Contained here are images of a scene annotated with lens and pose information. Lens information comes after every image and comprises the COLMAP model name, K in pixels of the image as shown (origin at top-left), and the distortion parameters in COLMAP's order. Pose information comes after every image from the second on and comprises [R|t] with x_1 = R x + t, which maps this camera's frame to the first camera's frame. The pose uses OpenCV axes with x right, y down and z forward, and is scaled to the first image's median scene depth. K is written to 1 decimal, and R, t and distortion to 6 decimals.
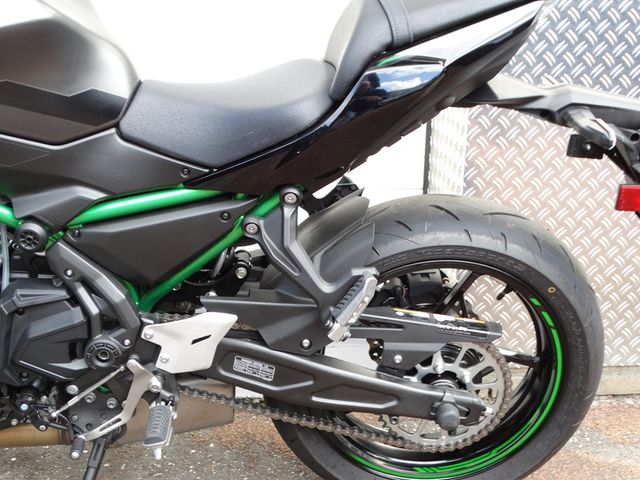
lens RADIAL K [[869.2, 0, 319.7], [0, 869.2, 261.3], [0, 0, 1]] dist [-0.004693, -0.008510]
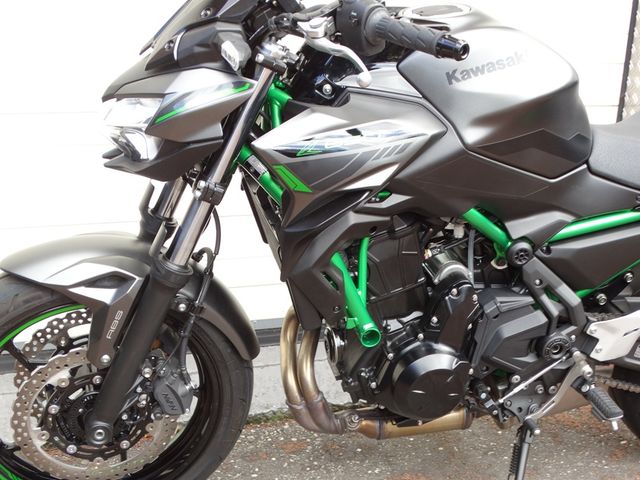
lens RADIAL K [[869.2, 0, 319.7], [0, 869.2, 261.3], [0, 0, 1]] dist [-0.004693, -0.008510]
pose [[0.985982, -0.034463, 0.163251, -0.757799], [0.034195, 0.999405, 0.004453, -0.030901], [-0.163308, 0.001192, 0.986574, -0.146192]]
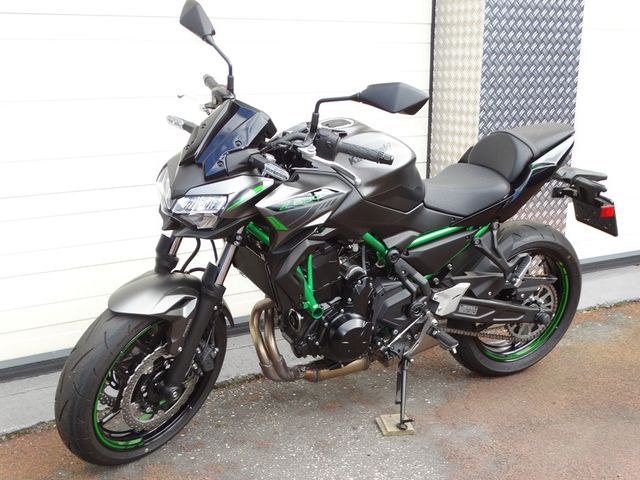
lens RADIAL K [[773.8, 0, 320.0], [0, 773.8, 240.0], [0, 0, 1]] dist [-0.023686, -0.034148]
pose [[0.916559, -0.106868, 0.385355, -1.139877], [0.137087, 0.989208, -0.051726, 0.004297], [-0.375669, 0.100237, 0.921317, -0.629109]]
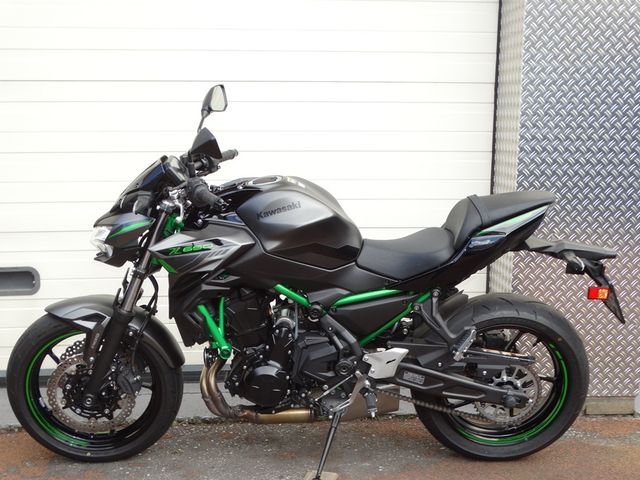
lens RADIAL K [[826.9, 0, 320.0], [0, 826.9, 240.0], [0, 0, 1]] dist [-0.025049, 0.006230]
pose [[0.998834, -0.004066, -0.048095, -0.206450], [-0.003339, 0.988236, -0.152901, 0.104009], [0.048151, 0.152884, 0.987070, -1.001840]]
